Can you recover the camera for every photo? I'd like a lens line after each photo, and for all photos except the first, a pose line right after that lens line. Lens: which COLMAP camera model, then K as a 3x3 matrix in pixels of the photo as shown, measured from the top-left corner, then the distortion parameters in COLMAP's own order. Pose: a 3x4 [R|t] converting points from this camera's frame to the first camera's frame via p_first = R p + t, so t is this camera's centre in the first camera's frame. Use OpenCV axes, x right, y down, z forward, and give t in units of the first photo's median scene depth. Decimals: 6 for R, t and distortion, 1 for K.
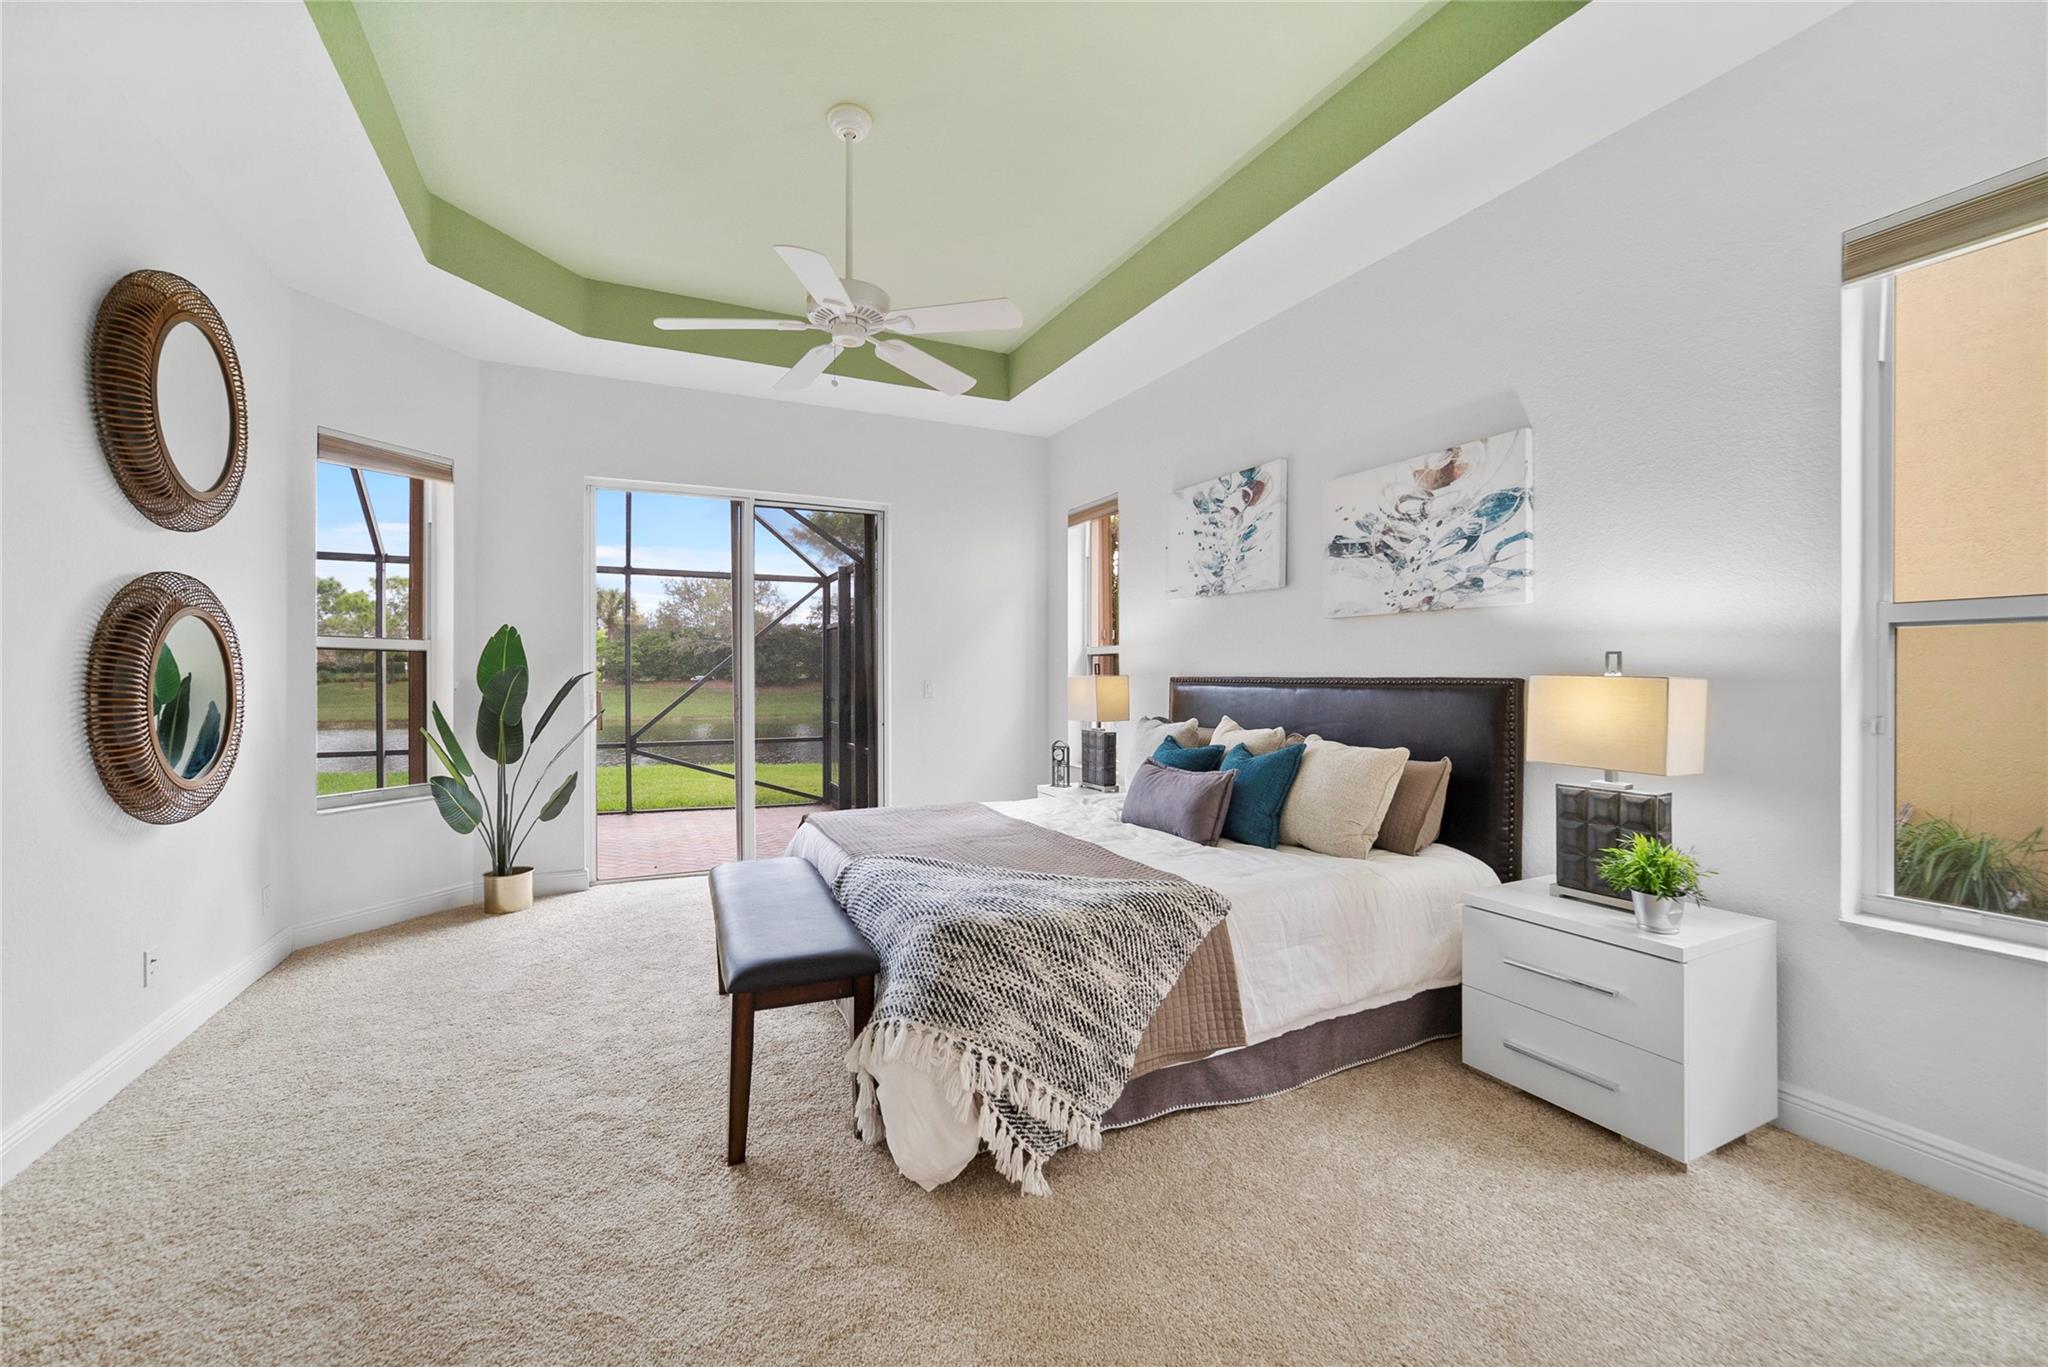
lens RADIAL K [[819.4, 0, 1022.5], [0, 819.4, 679.1], [0, 0, 1]] dist [-0.032088, 0.010819]
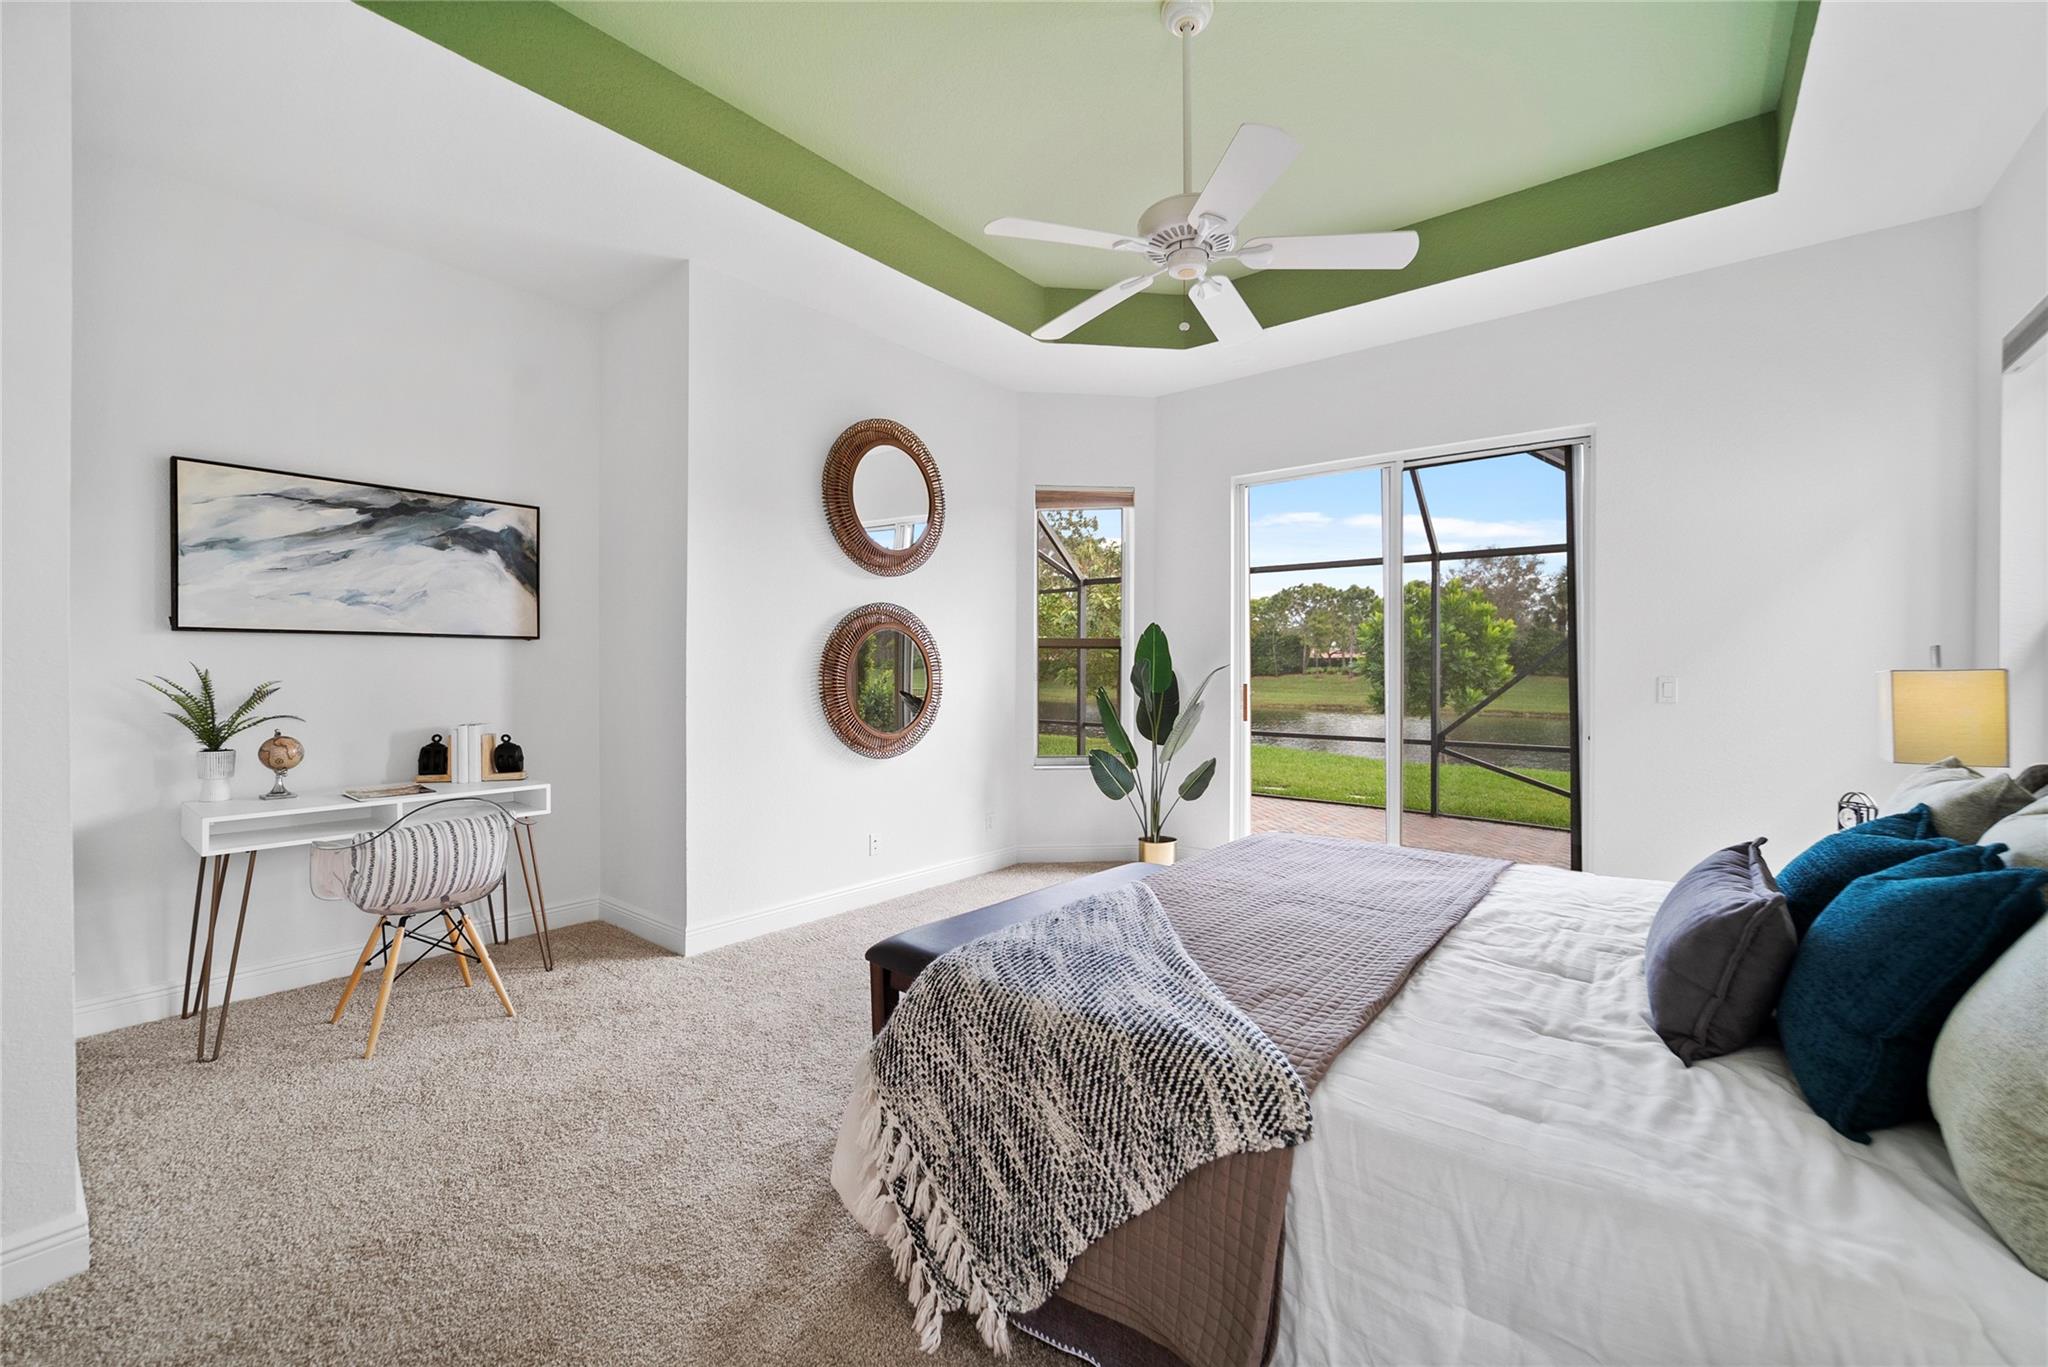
lens RADIAL K [[819.4, 0, 1021.9], [0, 819.4, 674.4], [0, 0, 1]] dist [-0.032088, 0.010819]
pose [[0.420173, 0.007752, -0.907411, 0.662152], [-0.005981, 0.999965, 0.005774, -0.001188], [0.907424, 0.003001, 0.420205, 0.674424]]
